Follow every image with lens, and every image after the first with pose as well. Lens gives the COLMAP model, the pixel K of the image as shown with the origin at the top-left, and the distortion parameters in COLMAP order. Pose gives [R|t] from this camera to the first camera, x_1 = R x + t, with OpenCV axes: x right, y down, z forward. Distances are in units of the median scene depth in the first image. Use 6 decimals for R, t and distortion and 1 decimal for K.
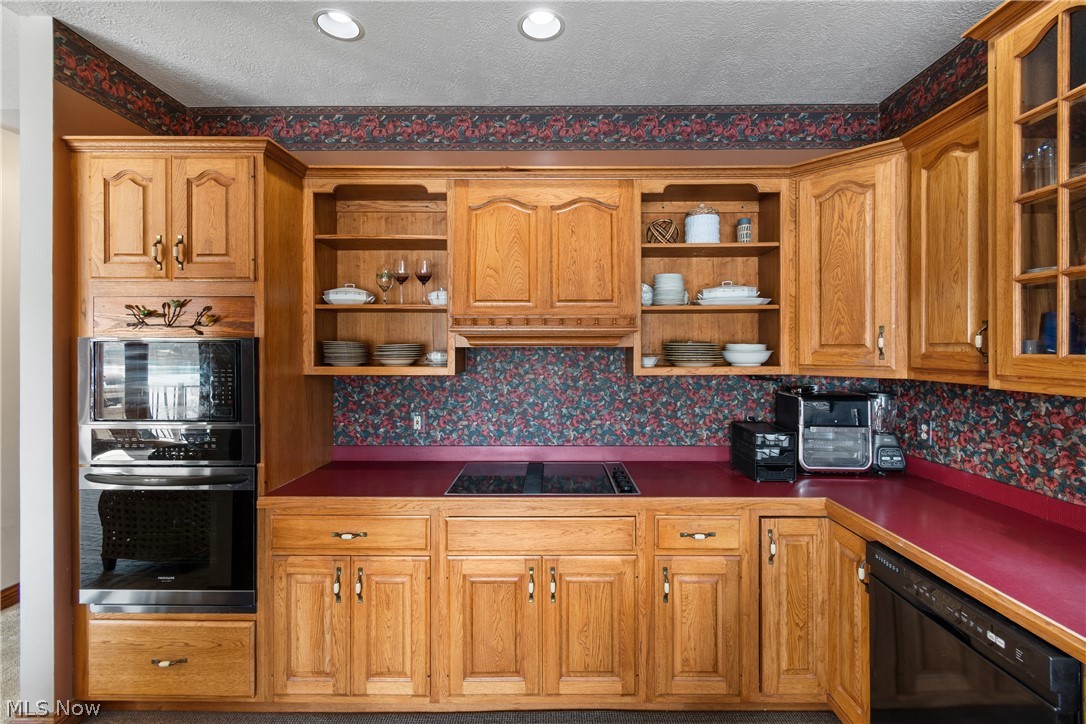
lens RADIAL K [[484.4, 0, 551.8], [0, 484.4, 350.2], [0, 0, 1]] dist [0.005722, -0.003949]
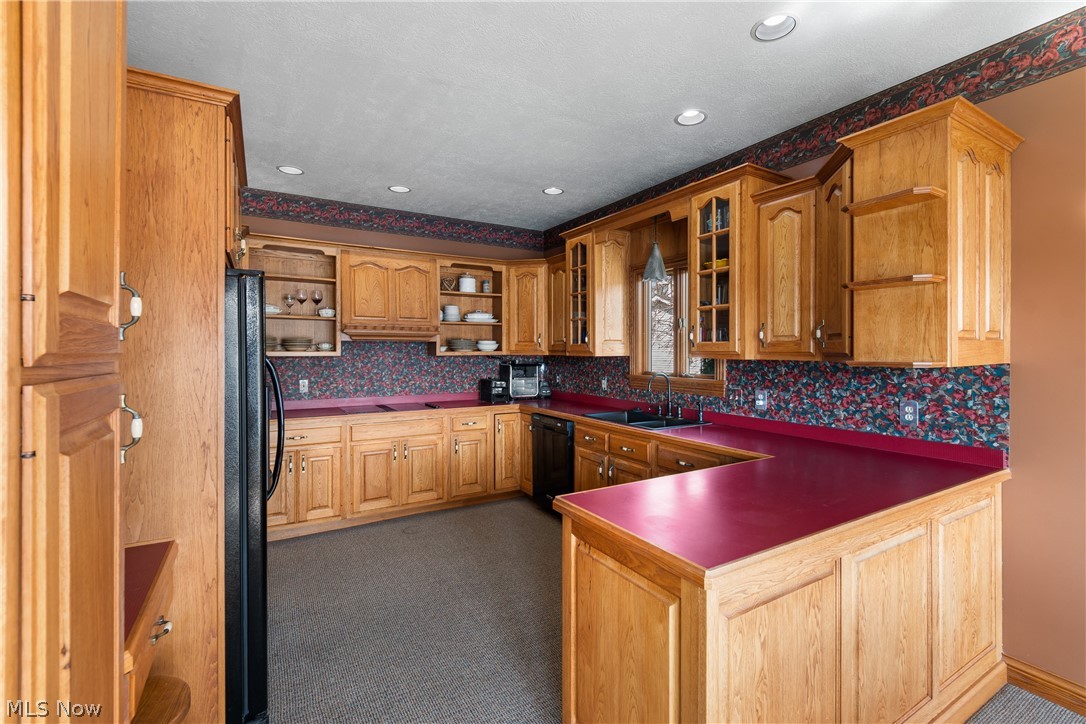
lens RADIAL K [[484.4, 0, 556.1], [0, 484.4, 352.2], [0, 0, 1]] dist [0.005722, -0.003949]
pose [[0.850987, -0.001931, 0.525184, -0.491733], [0.000488, 0.999996, 0.002885, 0.033751], [-0.525187, -0.002199, 0.850984, -1.034191]]
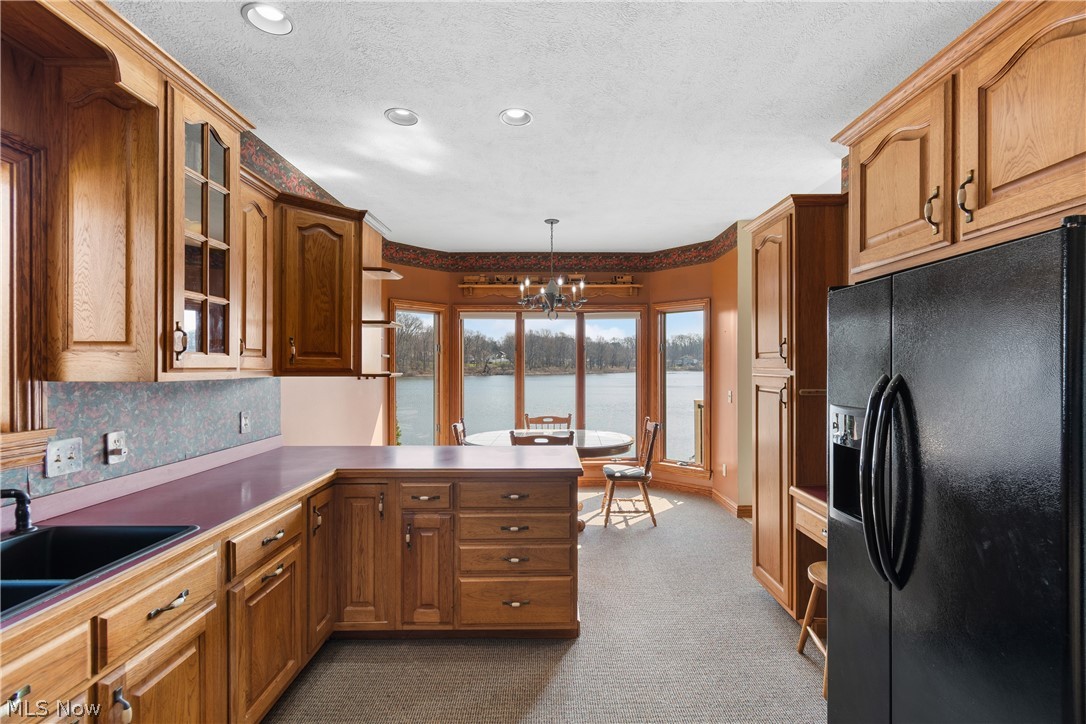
lens RADIAL K [[484.4, 0, 557.2], [0, 484.4, 367.7], [0, 0, 1]] dist [0.005722, -0.003949]
pose [[-0.999812, 0.002512, -0.019213, 0.003474], [0.002435, 0.999989, 0.004046, 0.033087], [0.019223, 0.003999, -0.999807, 0.792774]]
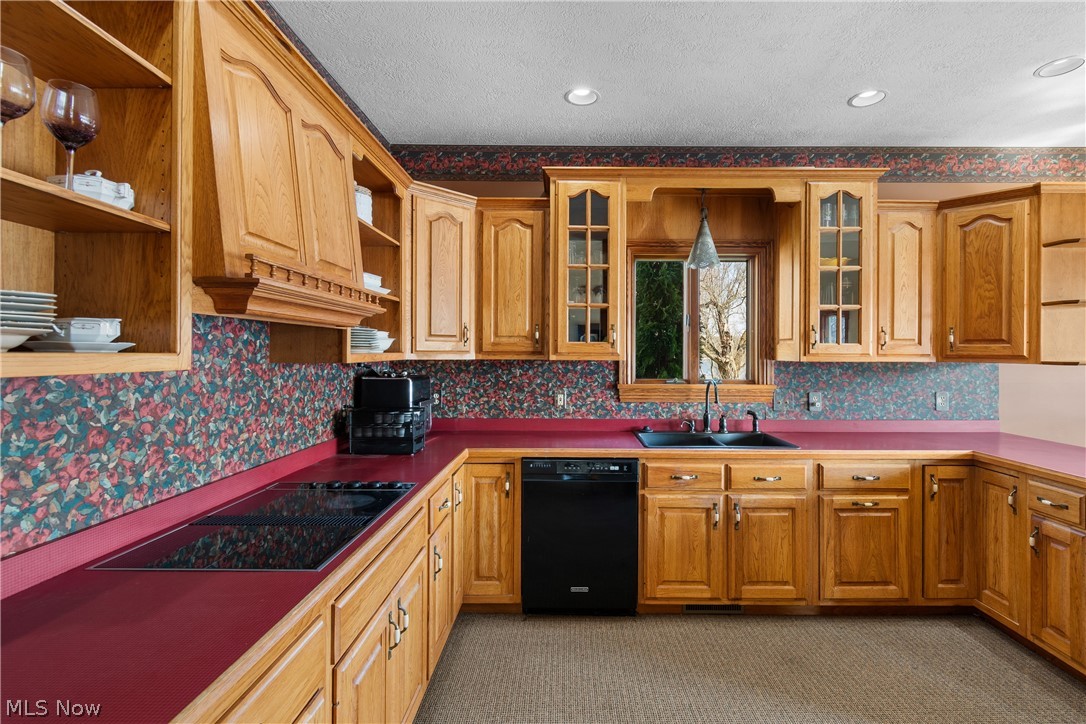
lens RADIAL K [[513.2, 0, 566.2], [0, 513.2, 352.1], [0, 0, 1]] dist [0.008951, -0.003247]
pose [[-0.005737, 0.003185, 0.999978, -0.764641], [-0.001608, 0.999994, -0.003194, 0.036957], [-0.999982, -0.001626, -0.005731, 0.652360]]
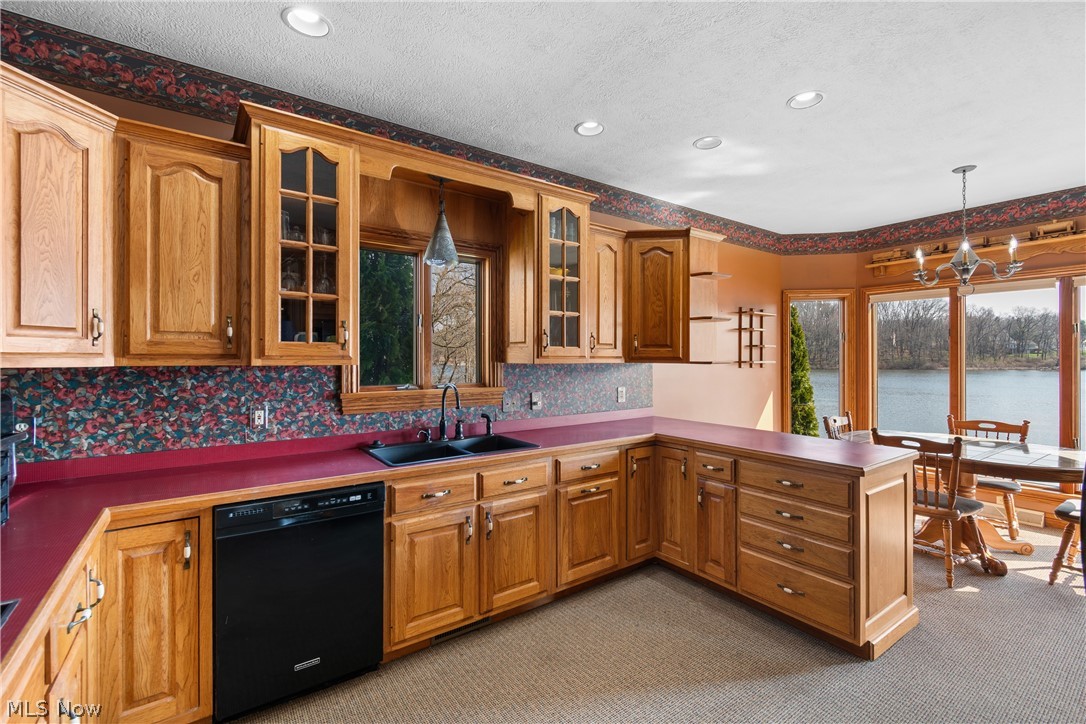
lens RADIAL K [[484.4, 0, 558.7], [0, 484.4, 357.3], [0, 0, 1]] dist [0.005722, -0.003949]
pose [[-0.597822, 0.003955, 0.801619, -0.520498], [0.003905, 0.999990, -0.002021, 0.042010], [-0.801619, 0.001923, -0.597832, 0.776467]]
